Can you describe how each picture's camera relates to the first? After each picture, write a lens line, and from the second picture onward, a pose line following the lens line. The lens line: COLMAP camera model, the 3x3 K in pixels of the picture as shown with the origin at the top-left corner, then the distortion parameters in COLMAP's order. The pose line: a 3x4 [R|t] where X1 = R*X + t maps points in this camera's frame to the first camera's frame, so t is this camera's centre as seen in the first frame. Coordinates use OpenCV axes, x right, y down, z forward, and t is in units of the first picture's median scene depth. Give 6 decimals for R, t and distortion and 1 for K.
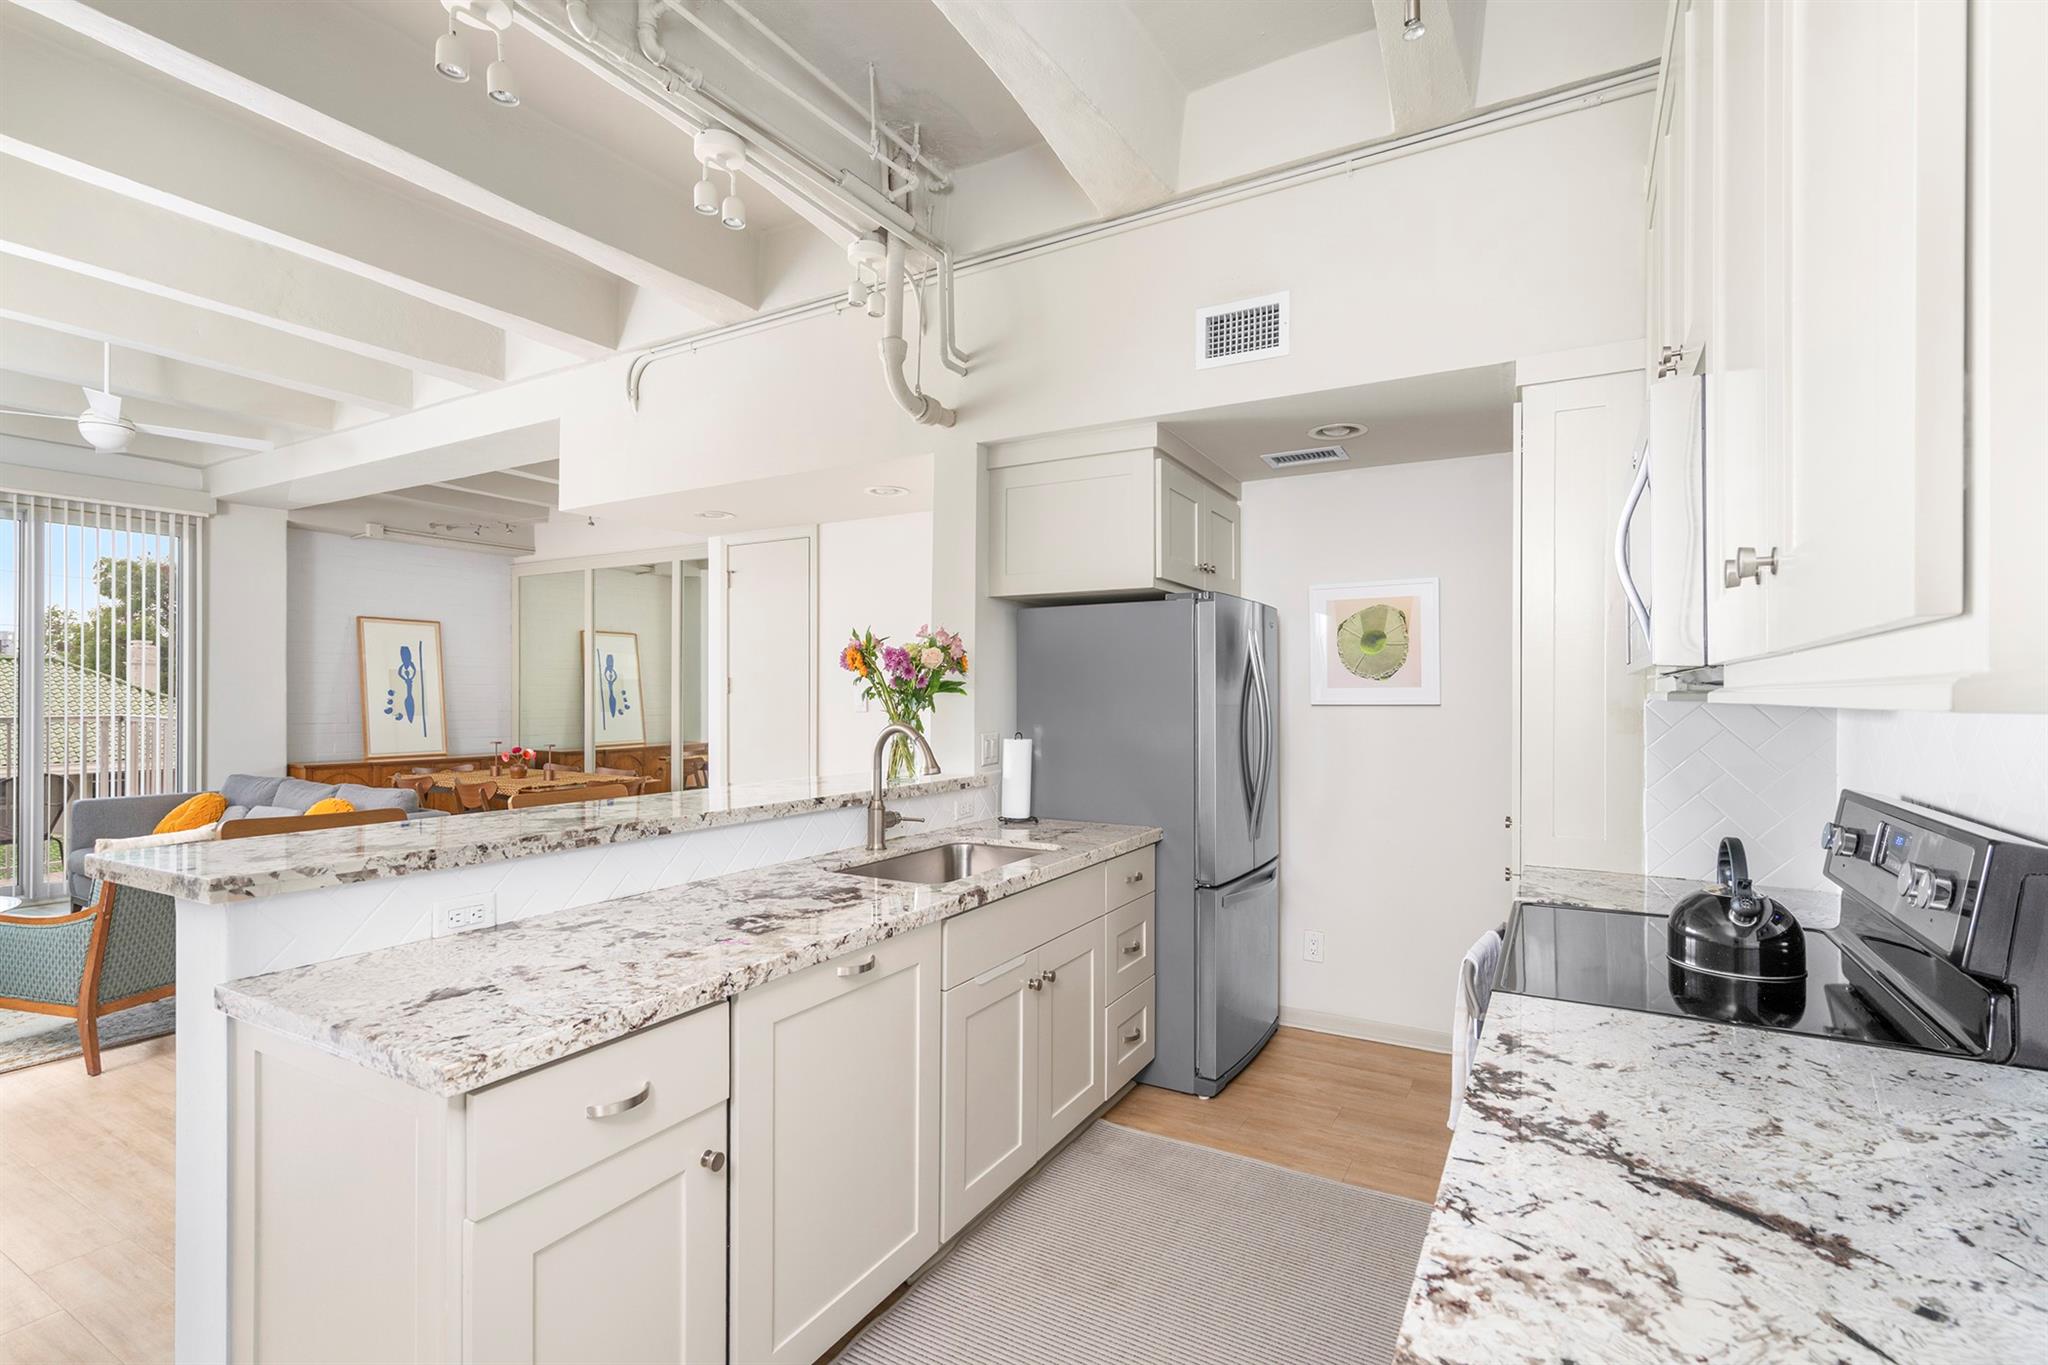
lens RADIAL K [[970.6, 0, 1006.3], [0, 970.6, 688.3], [0, 0, 1]] dist [0.019883, 0.000369]
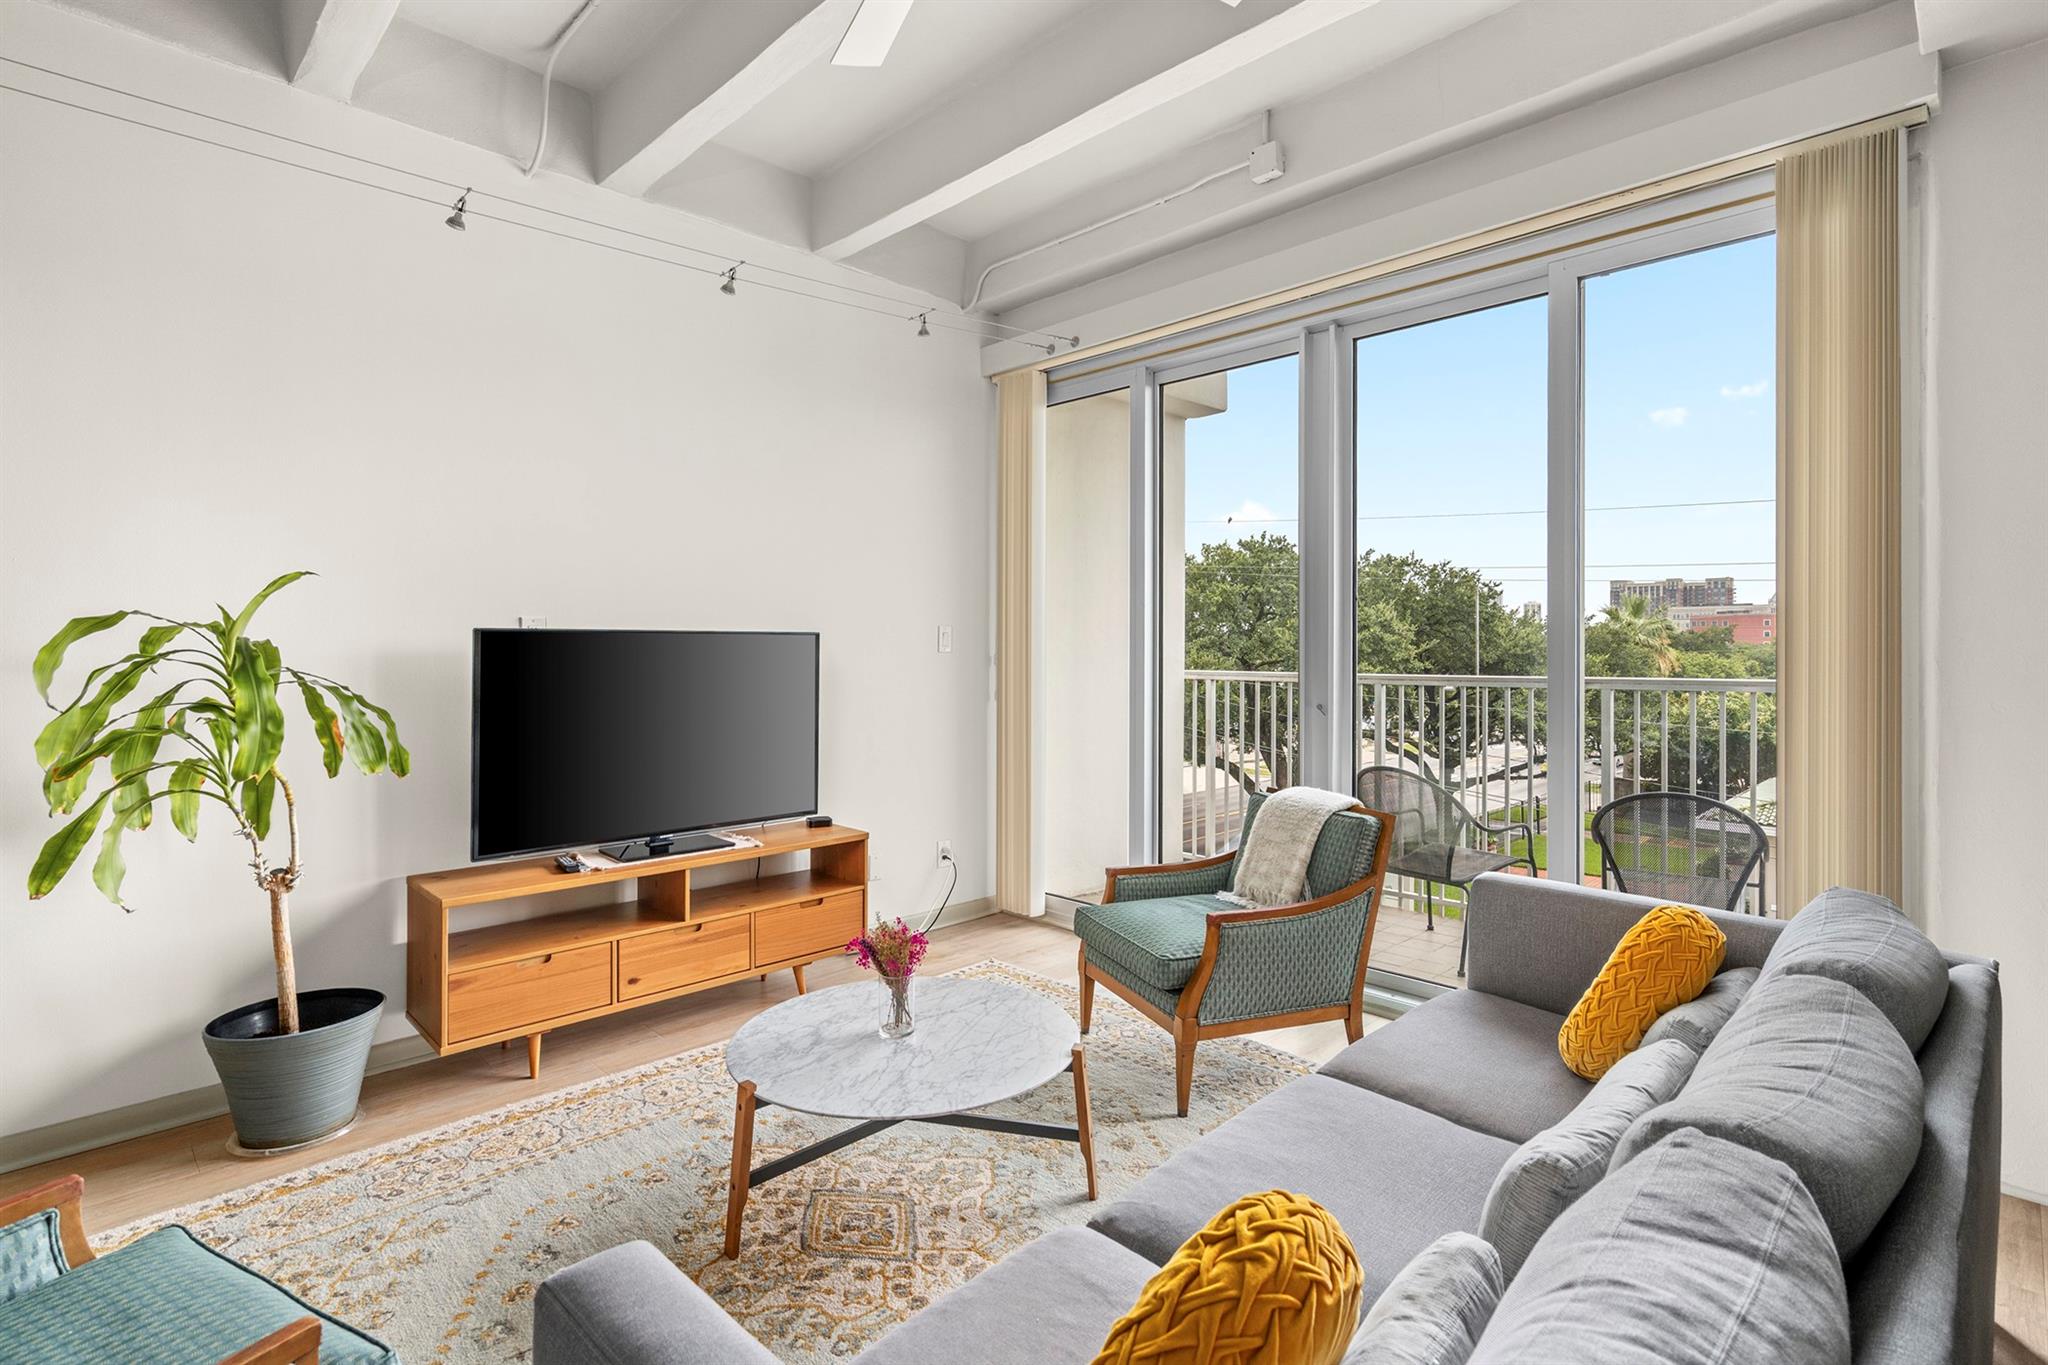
lens RADIAL K [[979.5, 0, 1026.4], [0, 979.5, 647.8], [0, 0, 1]] dist [0.002347, -0.000792]
pose [[-0.229639, -0.001511, -0.973275, -0.369305], [0.001826, 0.999996, -0.001984, 0.010968], [0.973274, -0.002233, -0.229635, 0.704182]]
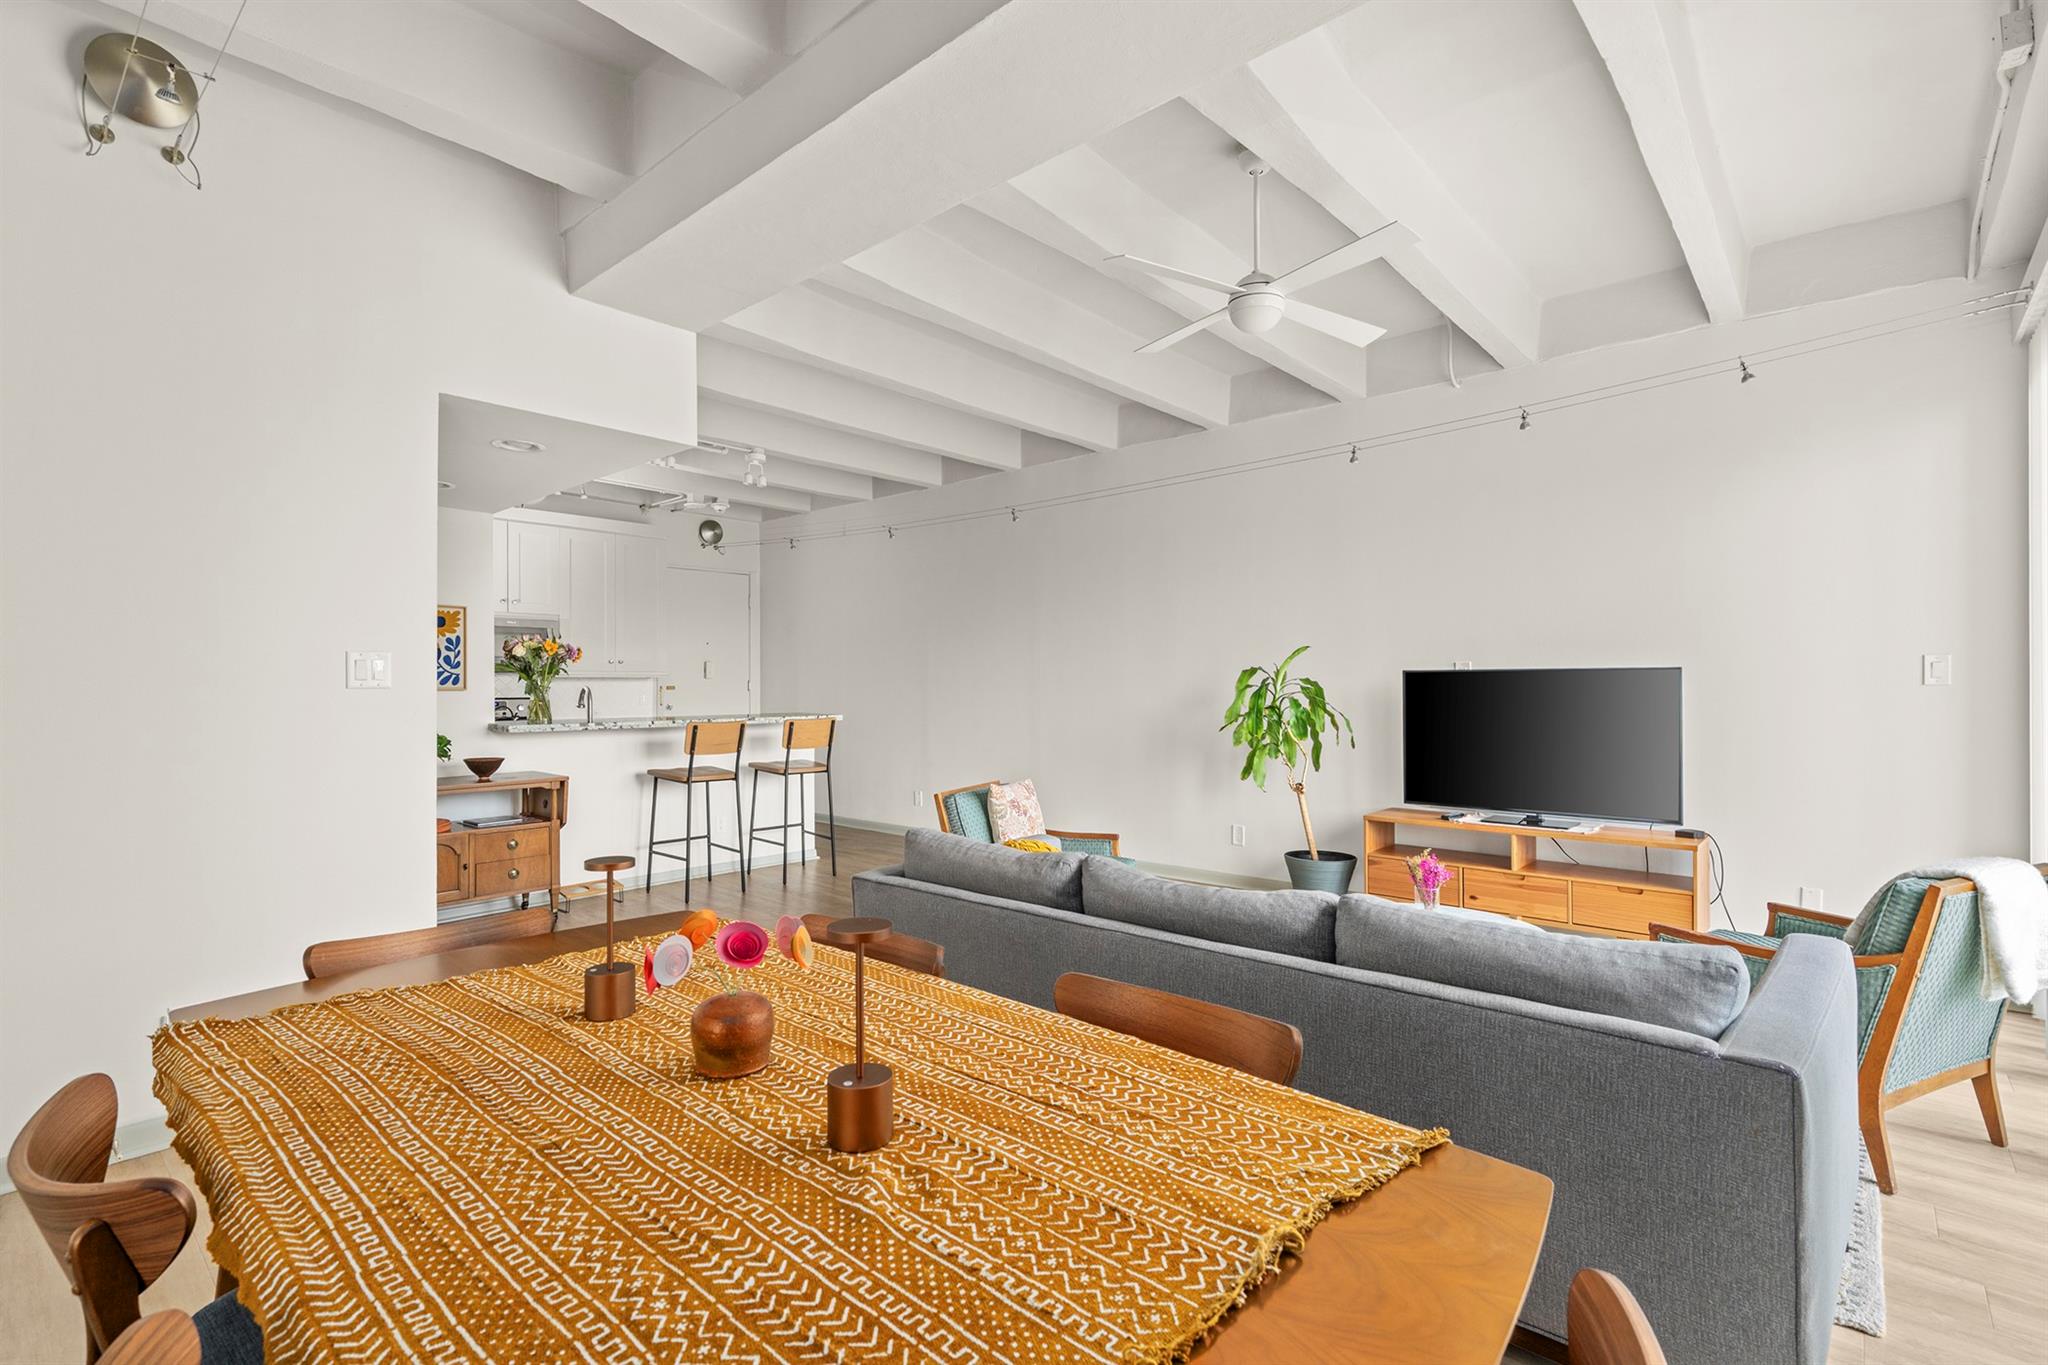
lens RADIAL K [[937.0, 0, 1025.5], [0, 937.0, 670.0], [0, 0, 1]] dist [-0.002606, 0.000072]
pose [[-0.986675, 0.001875, 0.162691, -0.546034], [-0.001175, 0.999825, -0.018645, 0.014606], [-0.162698, -0.018587, -0.986501, 1.096093]]
